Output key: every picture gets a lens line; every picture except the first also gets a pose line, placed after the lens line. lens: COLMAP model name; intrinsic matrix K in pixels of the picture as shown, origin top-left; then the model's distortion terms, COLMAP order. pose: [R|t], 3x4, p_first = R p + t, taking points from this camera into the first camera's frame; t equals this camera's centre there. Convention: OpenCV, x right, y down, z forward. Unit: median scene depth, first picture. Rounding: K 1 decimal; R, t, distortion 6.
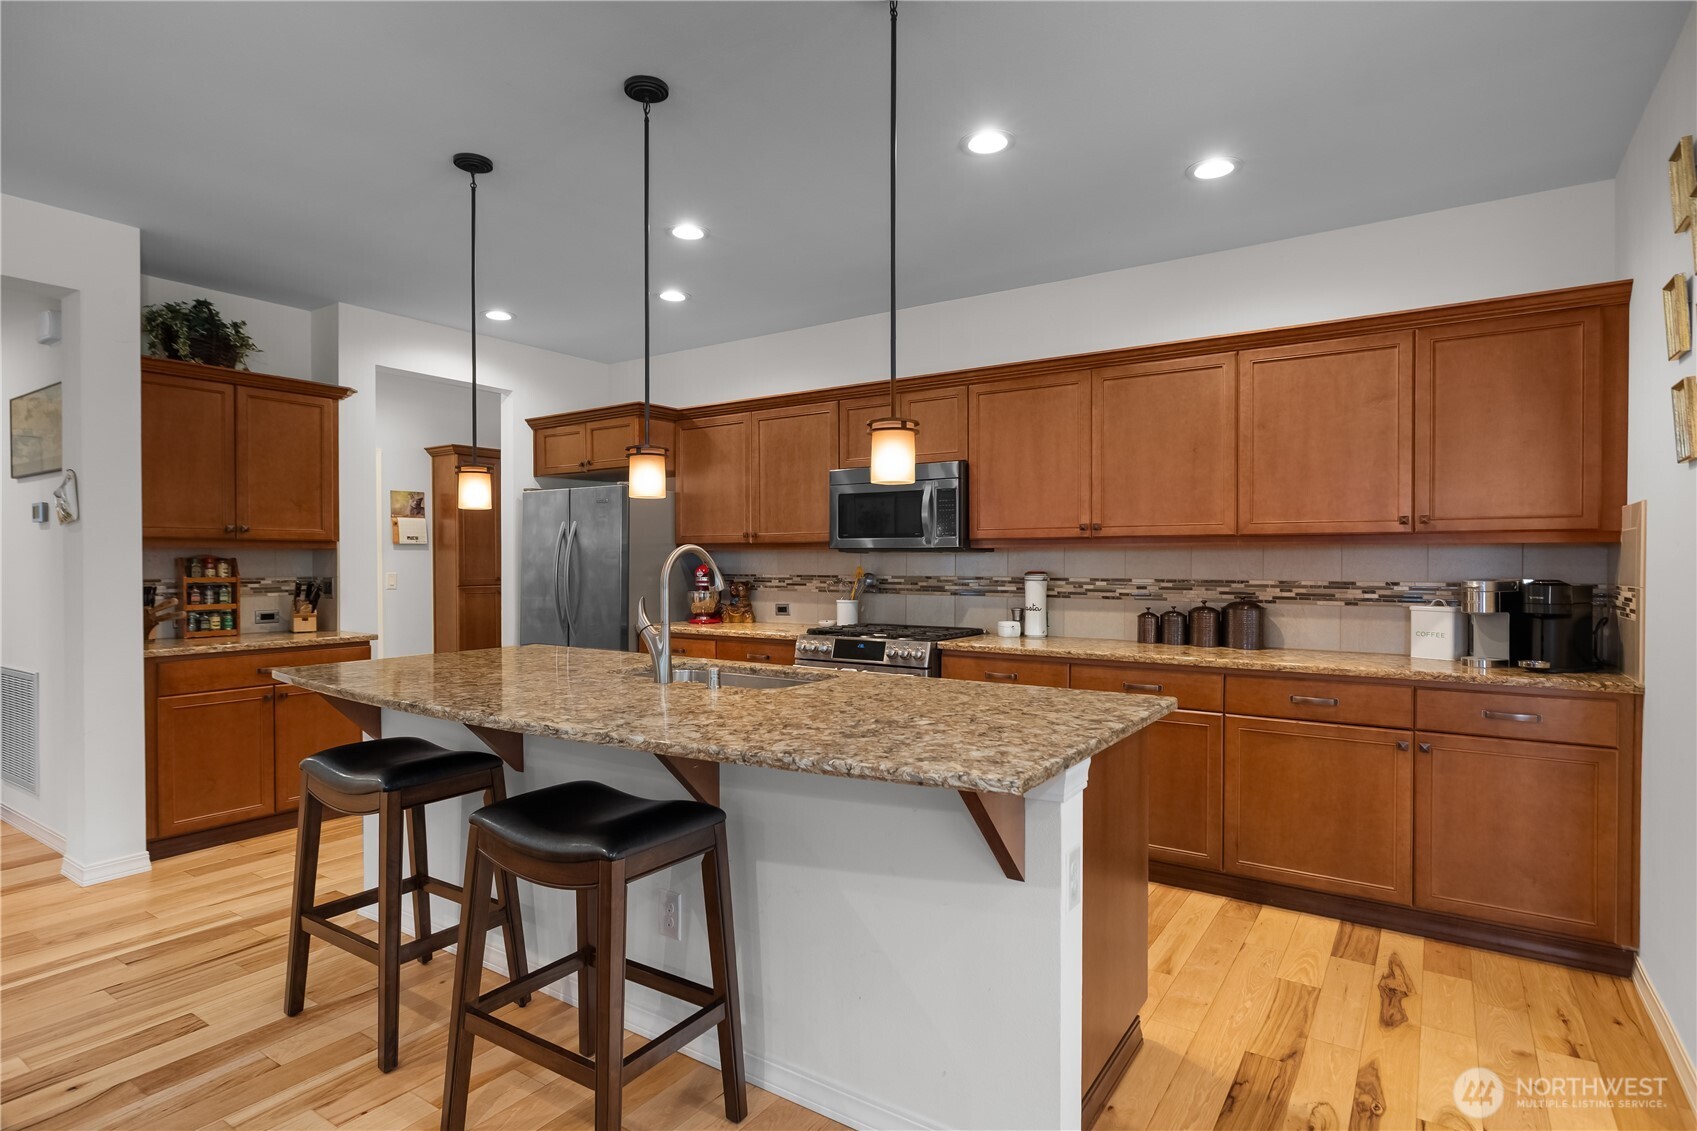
lens RADIAL K [[868.3, 0, 854.4], [0, 868.3, 562.5], [0, 0, 1]] dist [0.000912, 0.000345]
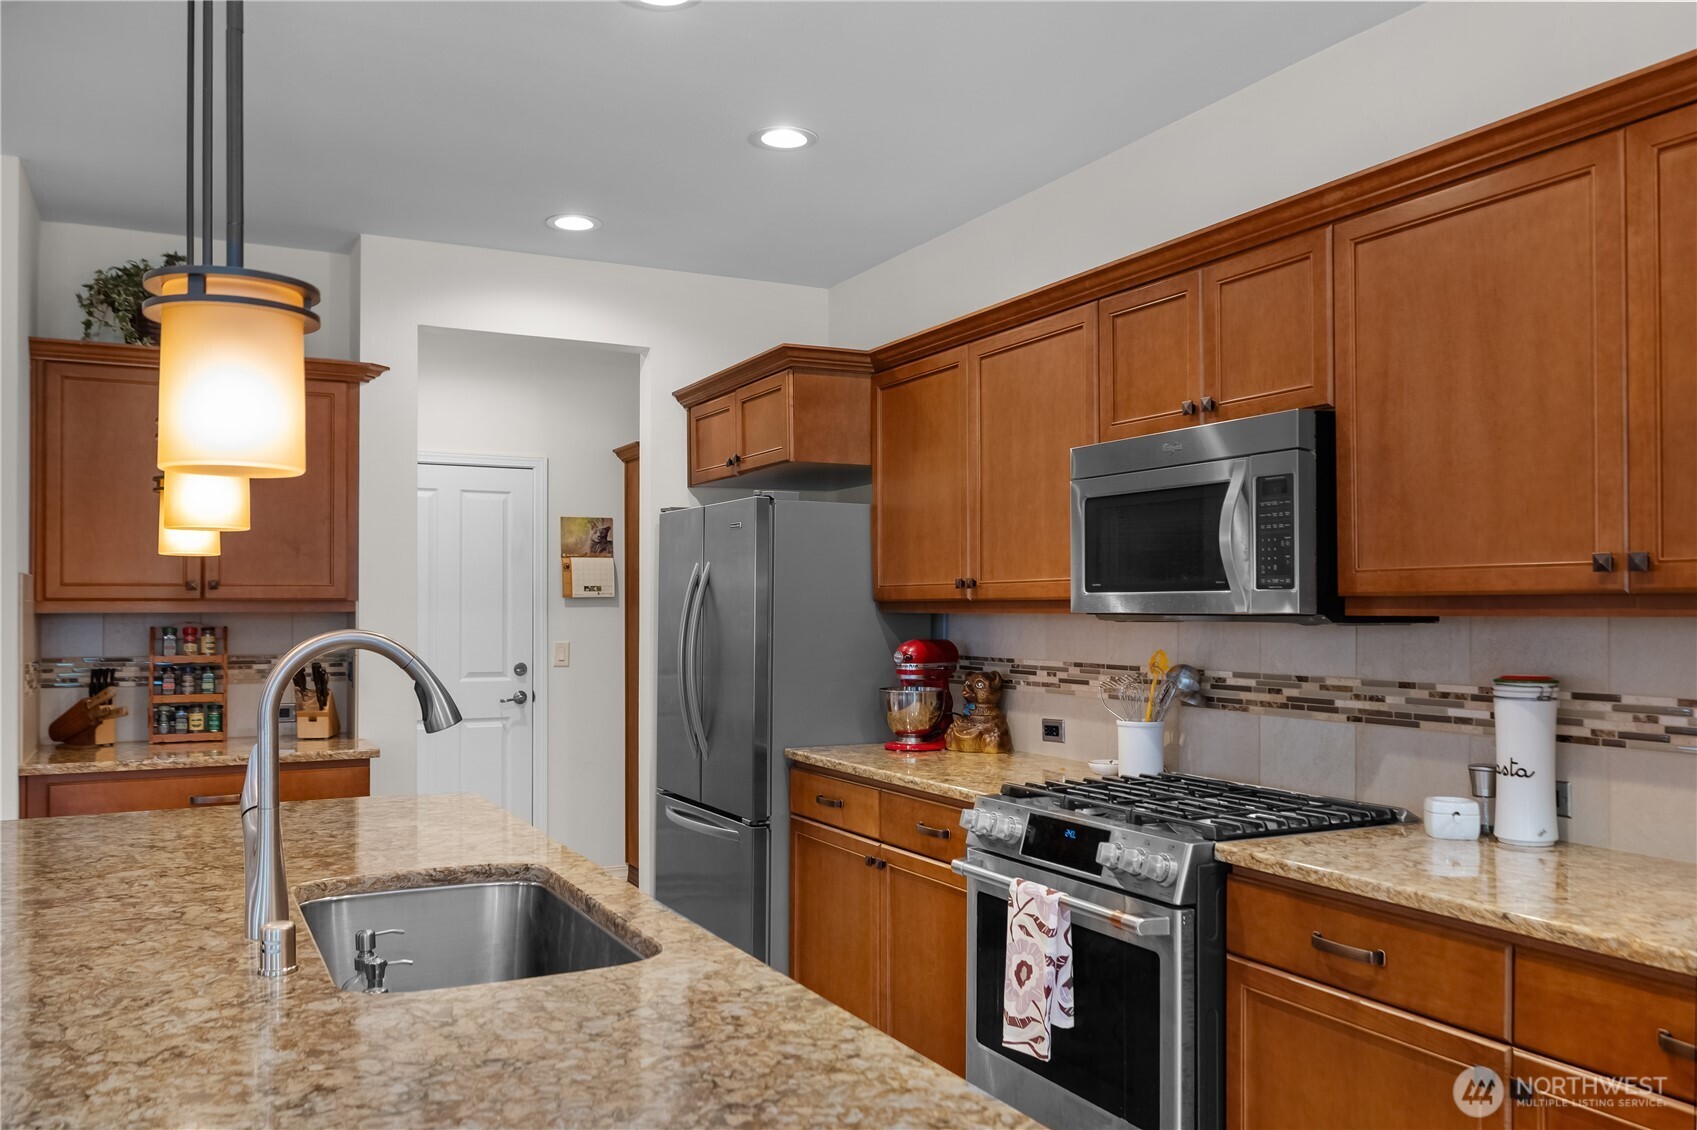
lens RADIAL K [[1345.4, 0, 854.6], [0, 1345.4, 582.8], [0, 0, 1]] dist [0.002282, 0.003321]
pose [[0.877720, -0.009647, -0.479076, 0.231592], [0.000176, 0.999804, -0.019811, -0.019237], [0.479173, 0.017305, 0.877550, 0.318288]]
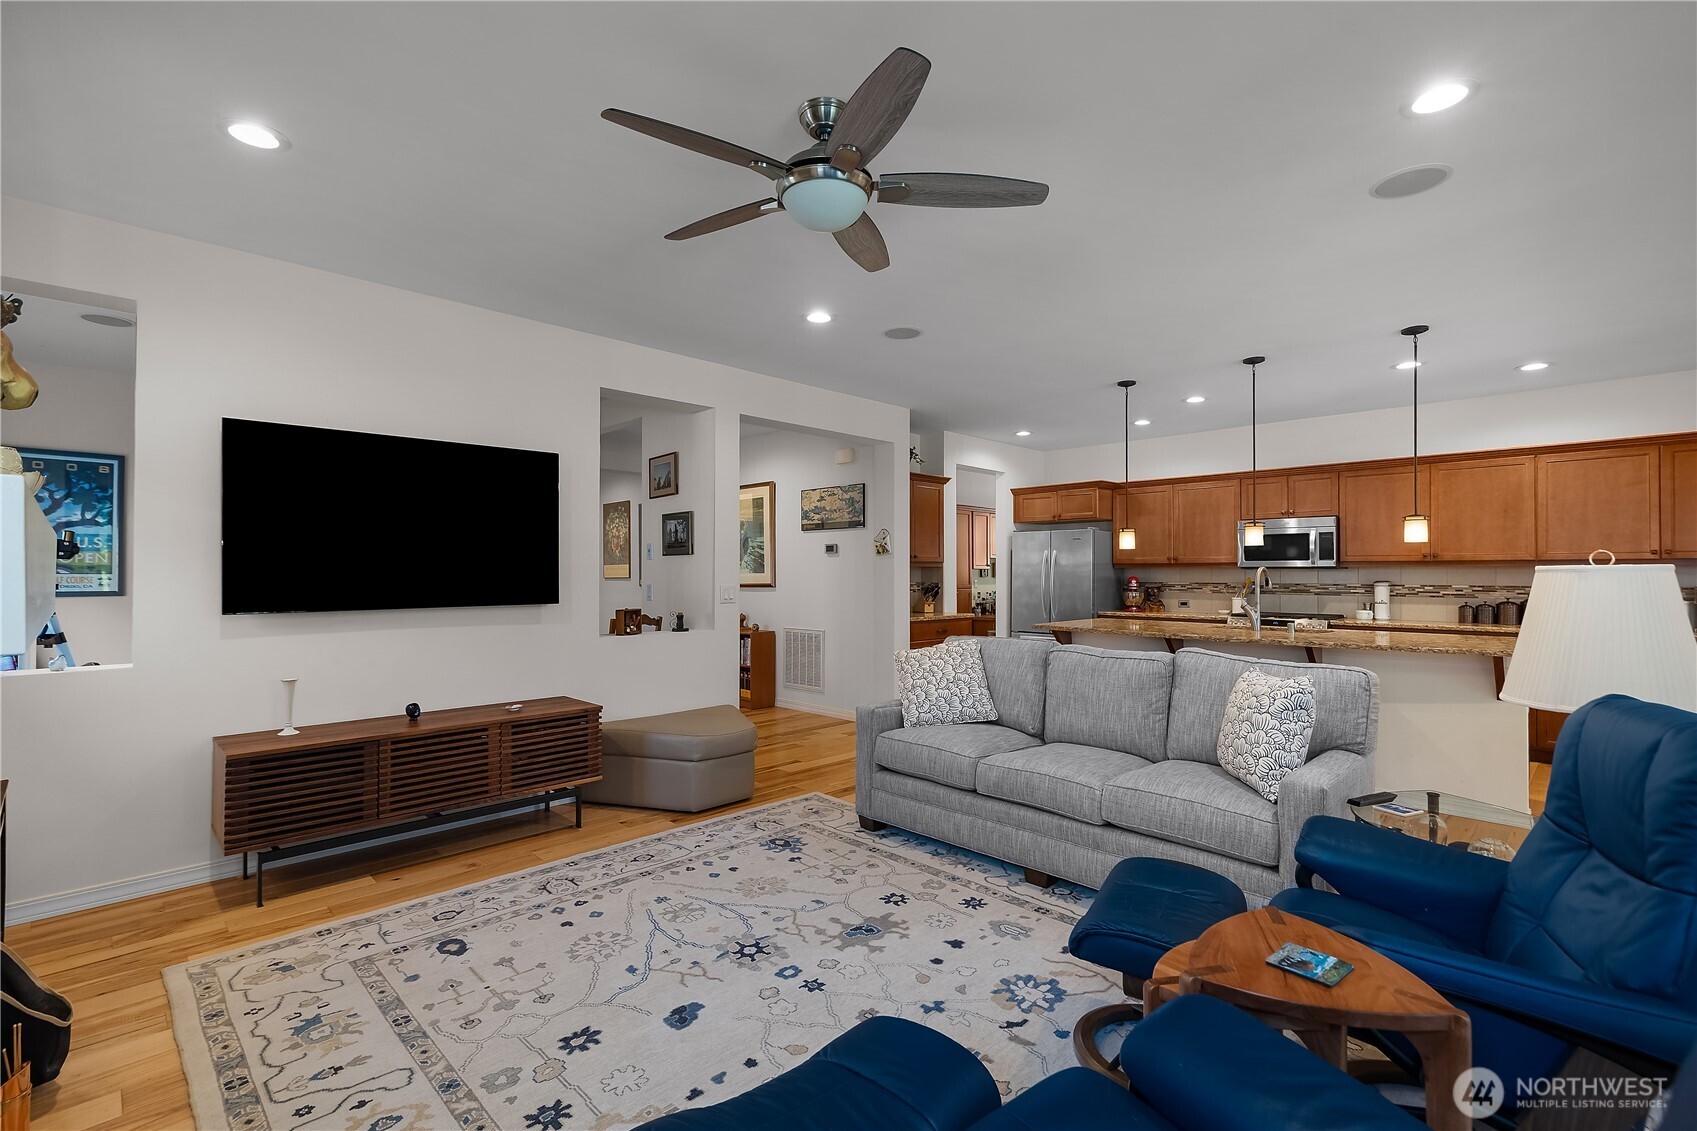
lens RADIAL K [[739.9, 0, 880.1], [0, 739.9, 565.3], [0, 0, 1]] dist [0.010158, -0.001066]
pose [[0.984532, 0.001524, -0.175196, -0.490527], [-0.004419, 0.999860, -0.016134, 0.007650], [0.175147, 0.016659, 0.984401, -0.582454]]
